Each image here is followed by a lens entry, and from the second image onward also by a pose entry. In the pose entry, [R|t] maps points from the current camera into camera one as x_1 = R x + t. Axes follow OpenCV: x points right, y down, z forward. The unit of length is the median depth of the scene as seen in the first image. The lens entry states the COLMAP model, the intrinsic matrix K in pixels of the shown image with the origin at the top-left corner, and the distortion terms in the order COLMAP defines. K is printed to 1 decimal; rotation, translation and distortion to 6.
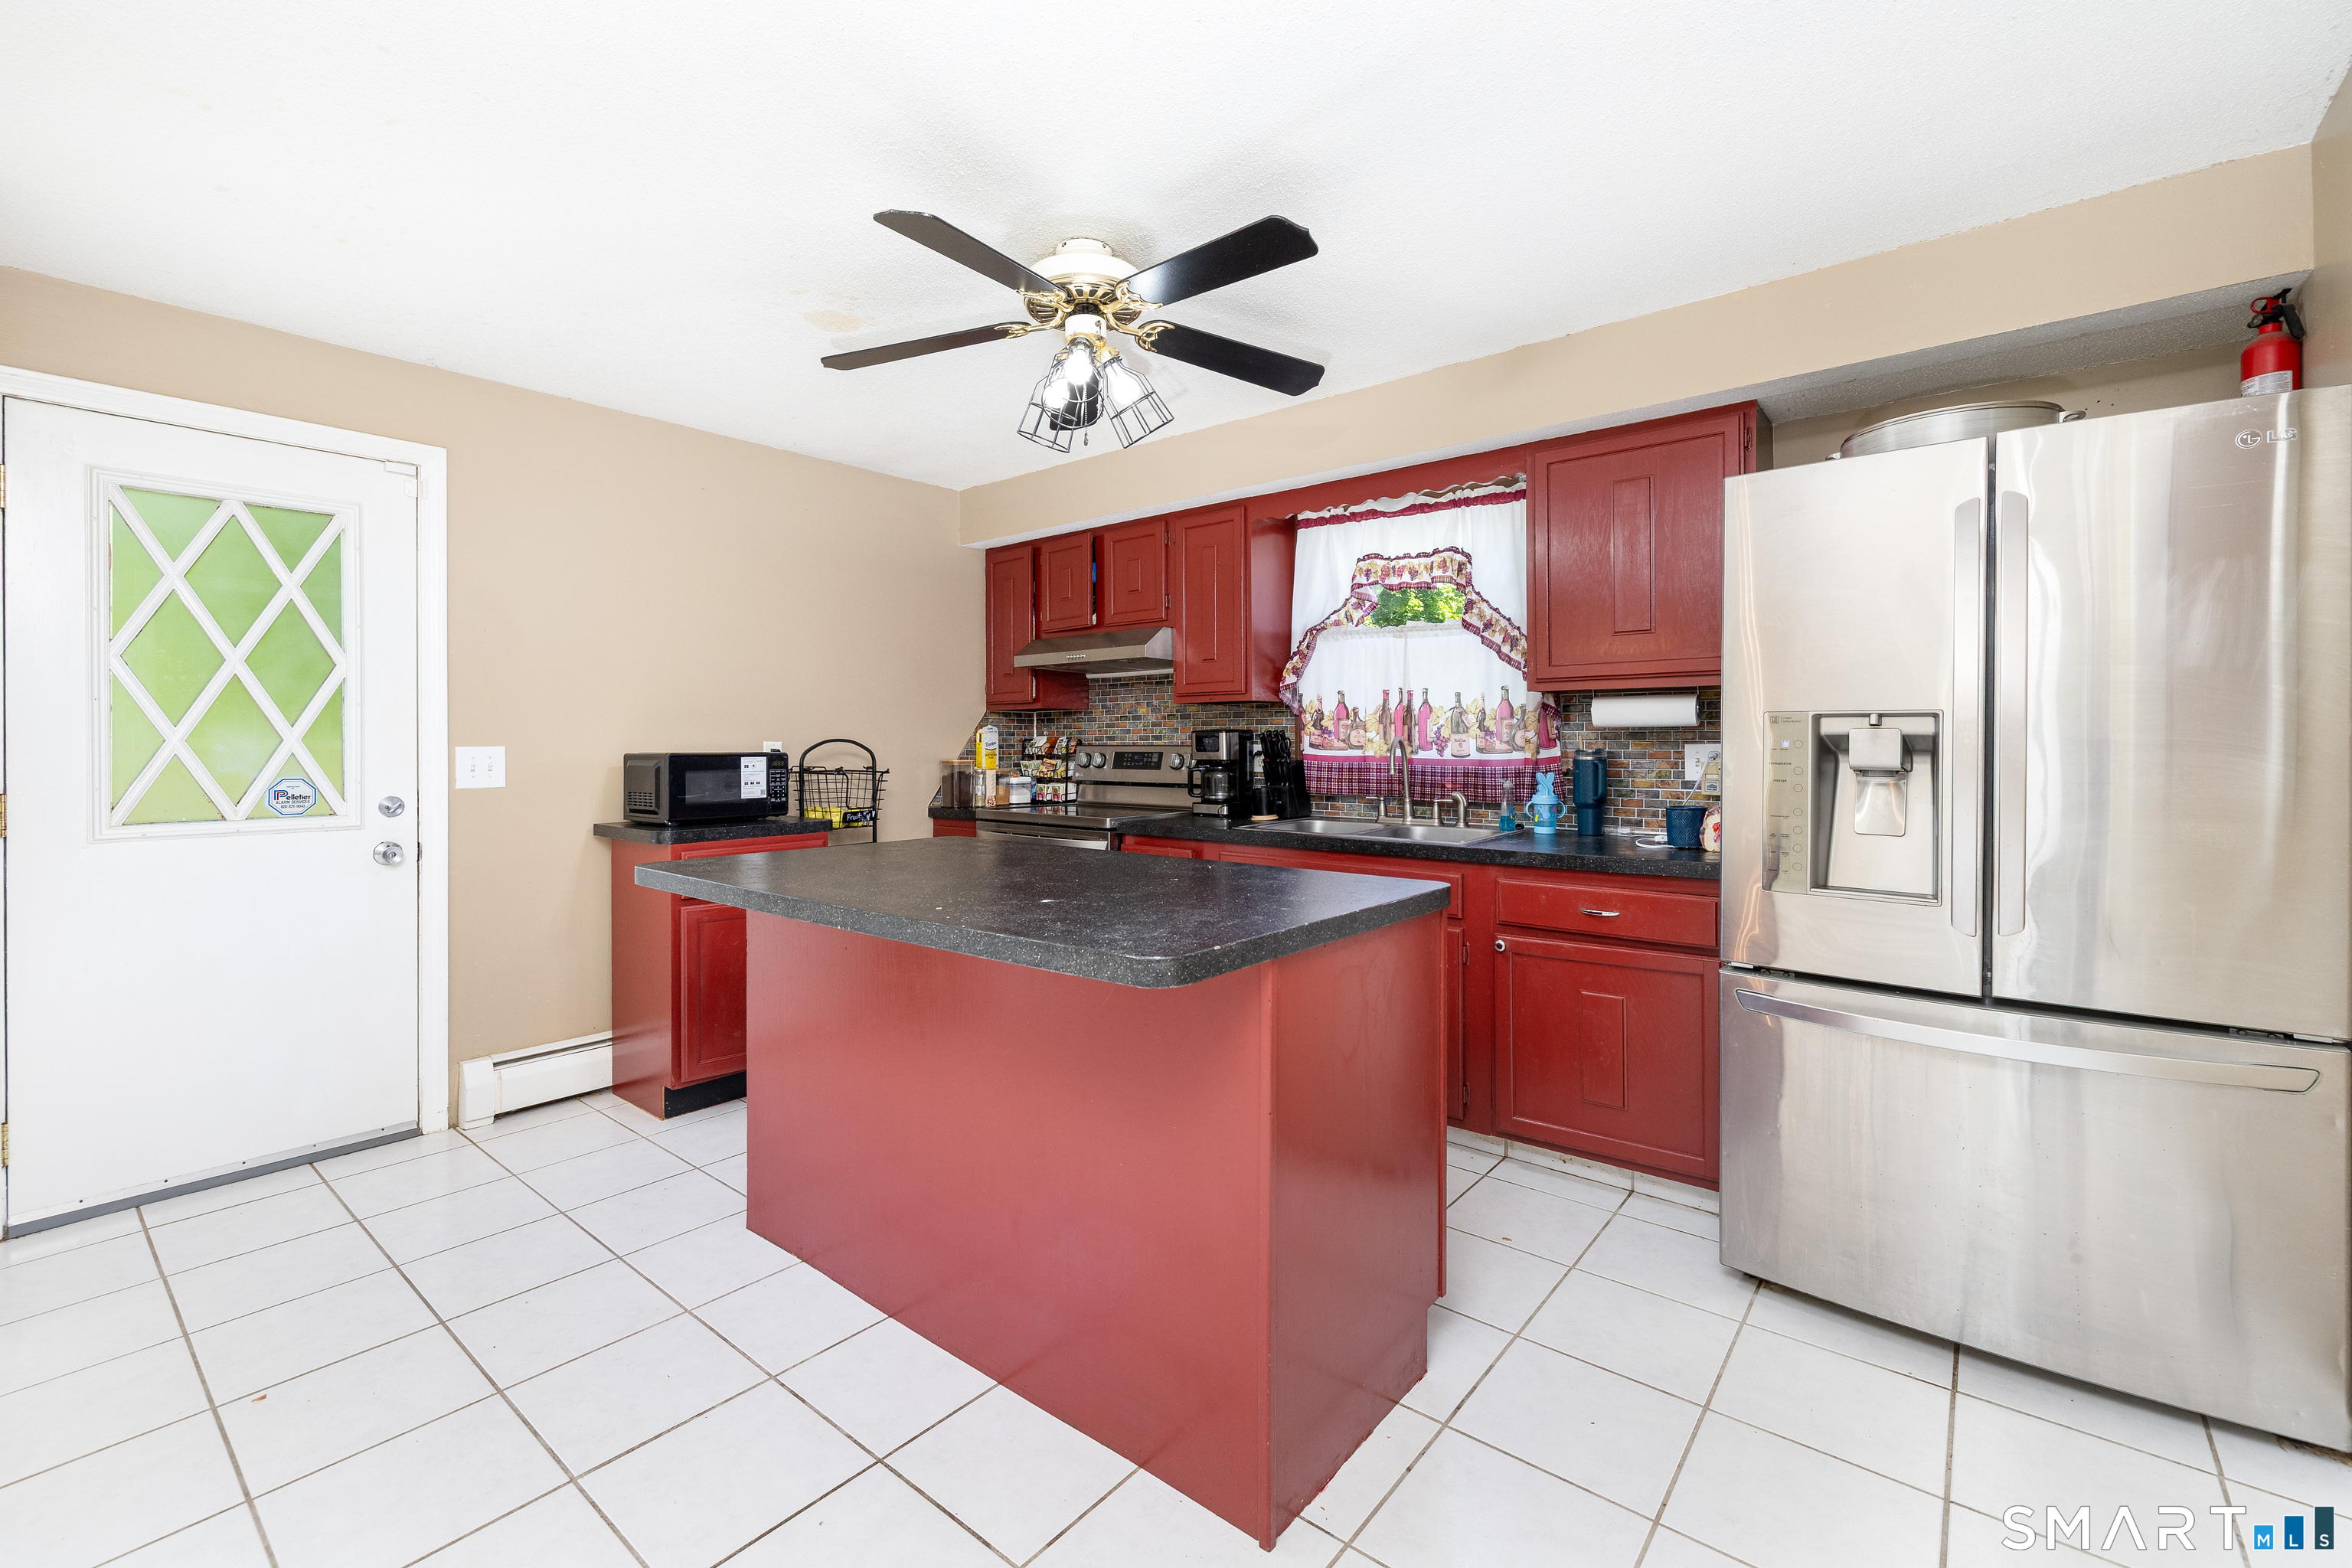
lens RADIAL K [[992.1, 0, 1172.3], [0, 992.1, 750.8], [0, 0, 1]] dist [-0.016324, 0.006928]
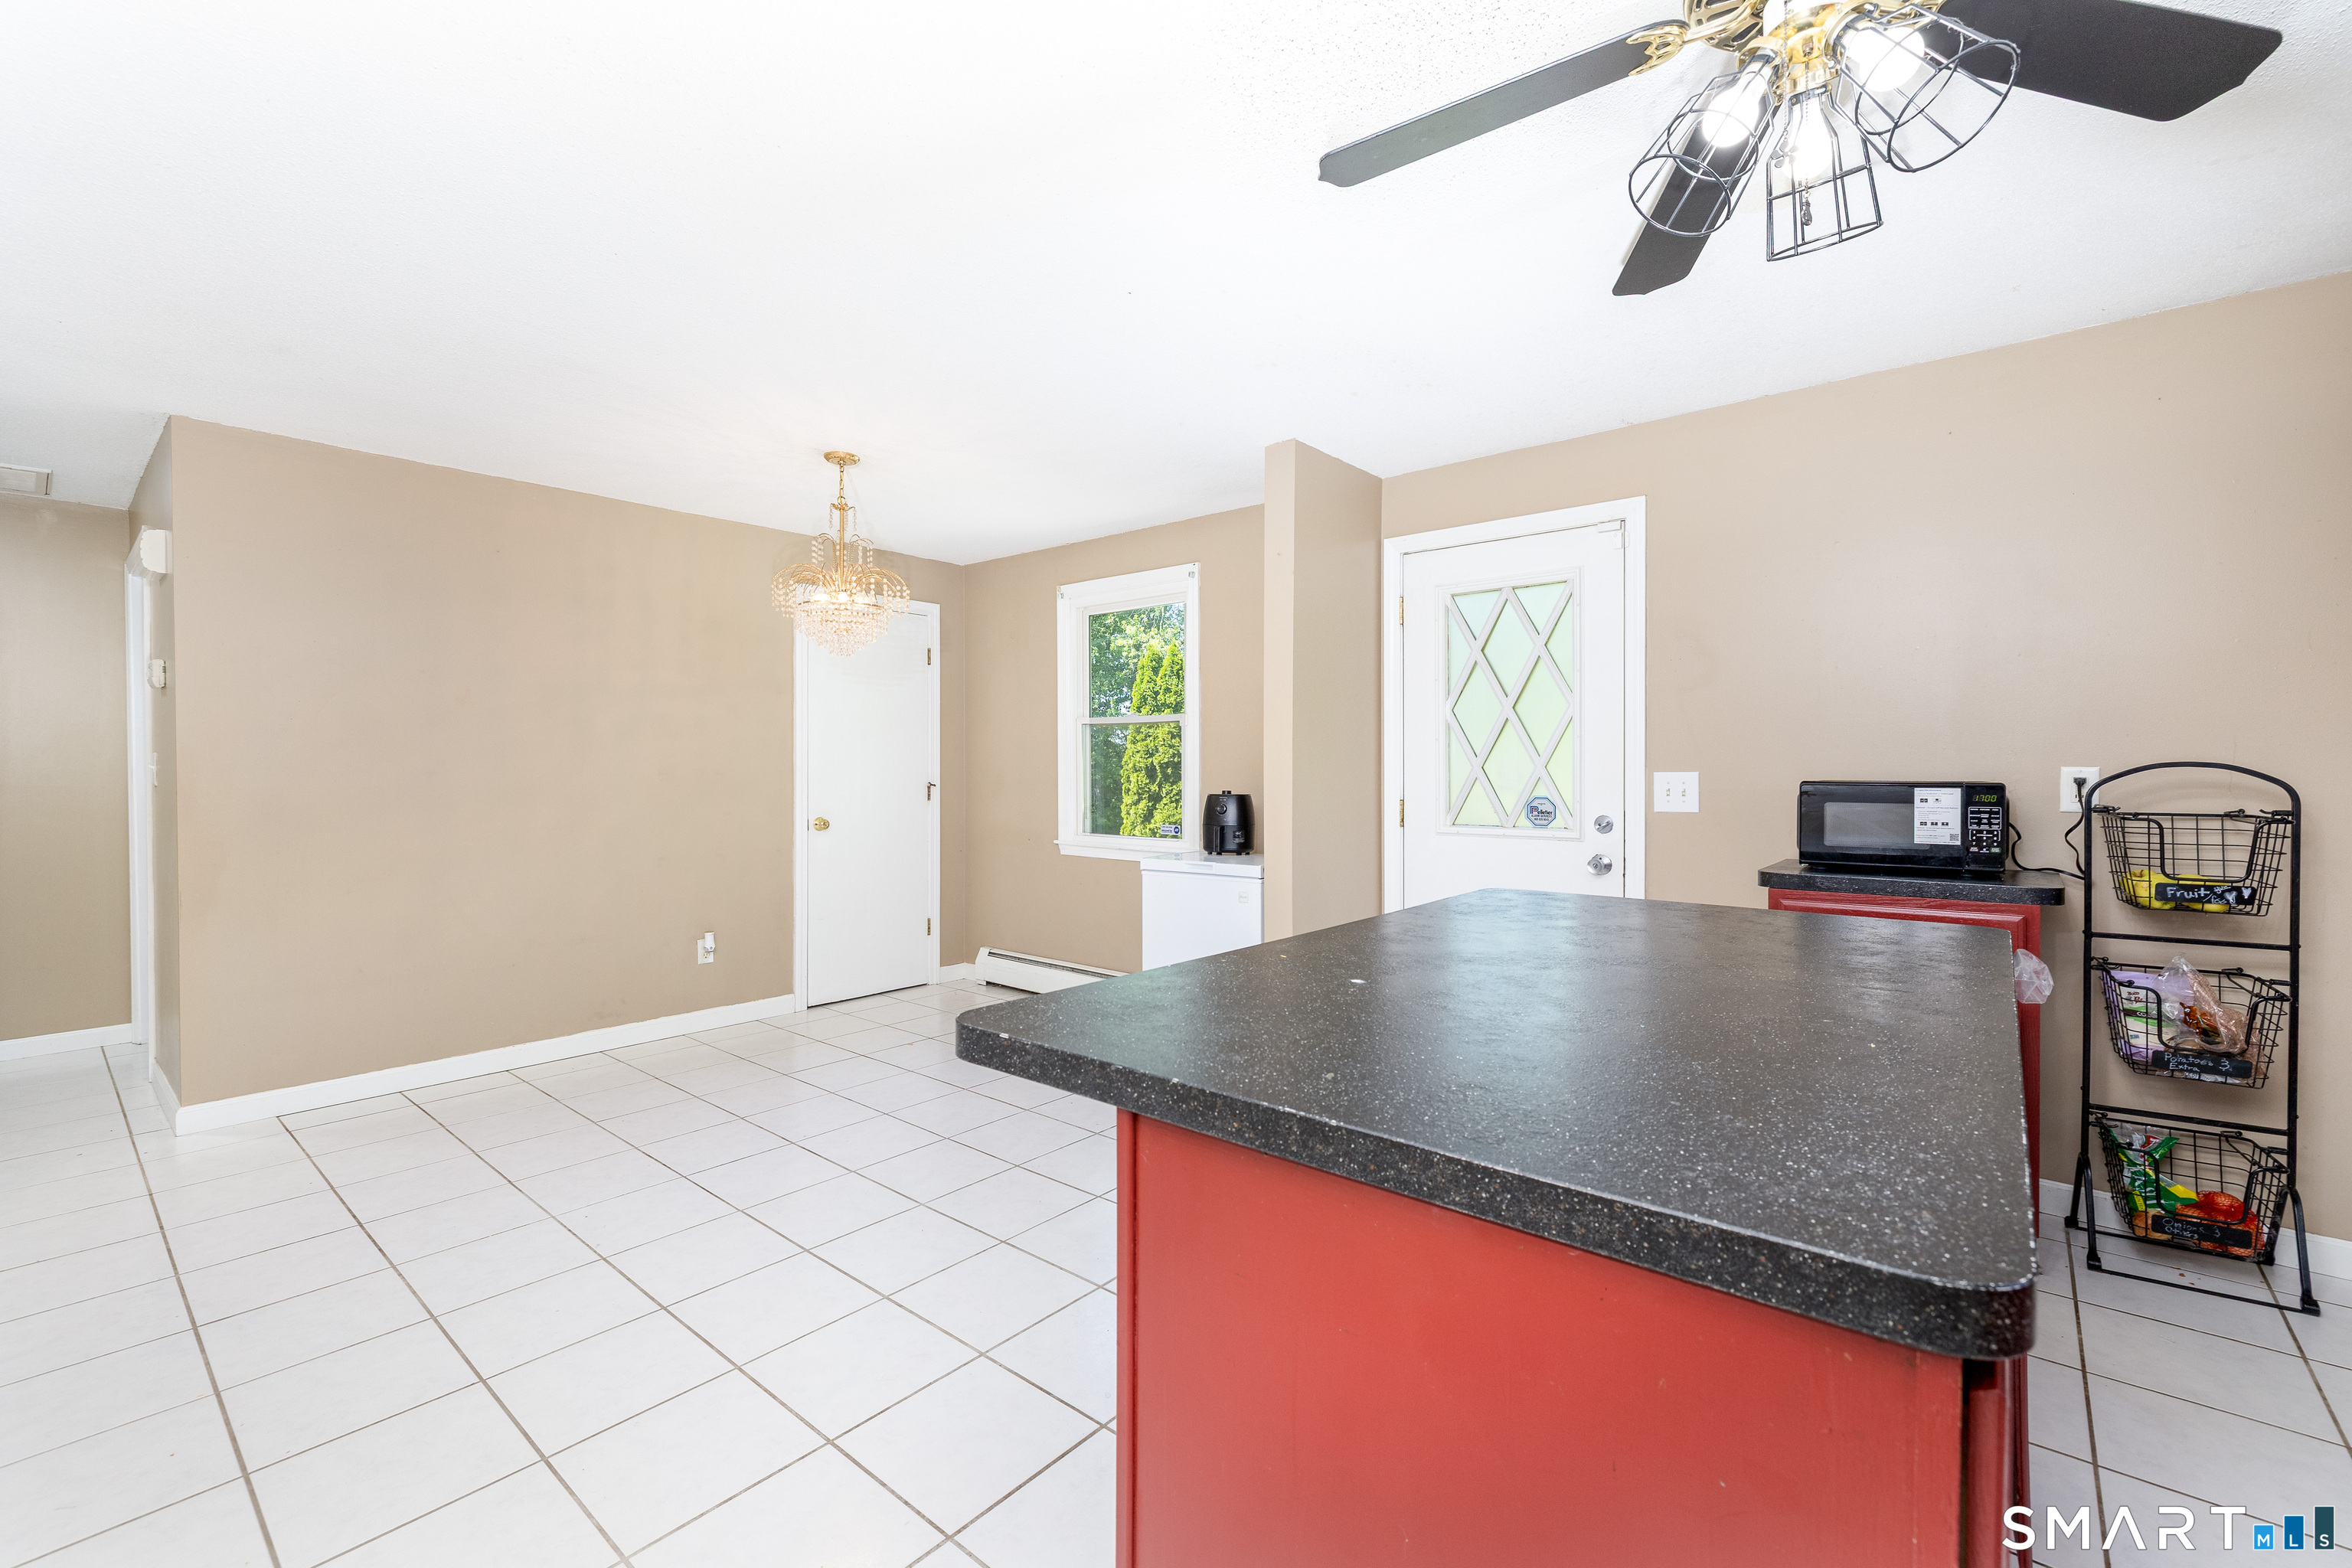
lens RADIAL K [[998.5, 0, 1180.3], [0, 998.5, 764.5], [0, 0, 1]] dist [0.017306, 0.000099]
pose [[-0.017993, -0.003215, -0.999833, 0.318707], [-0.006780, 0.999972, -0.003093, -0.004849], [0.999815, 0.006723, -0.018014, 0.442542]]
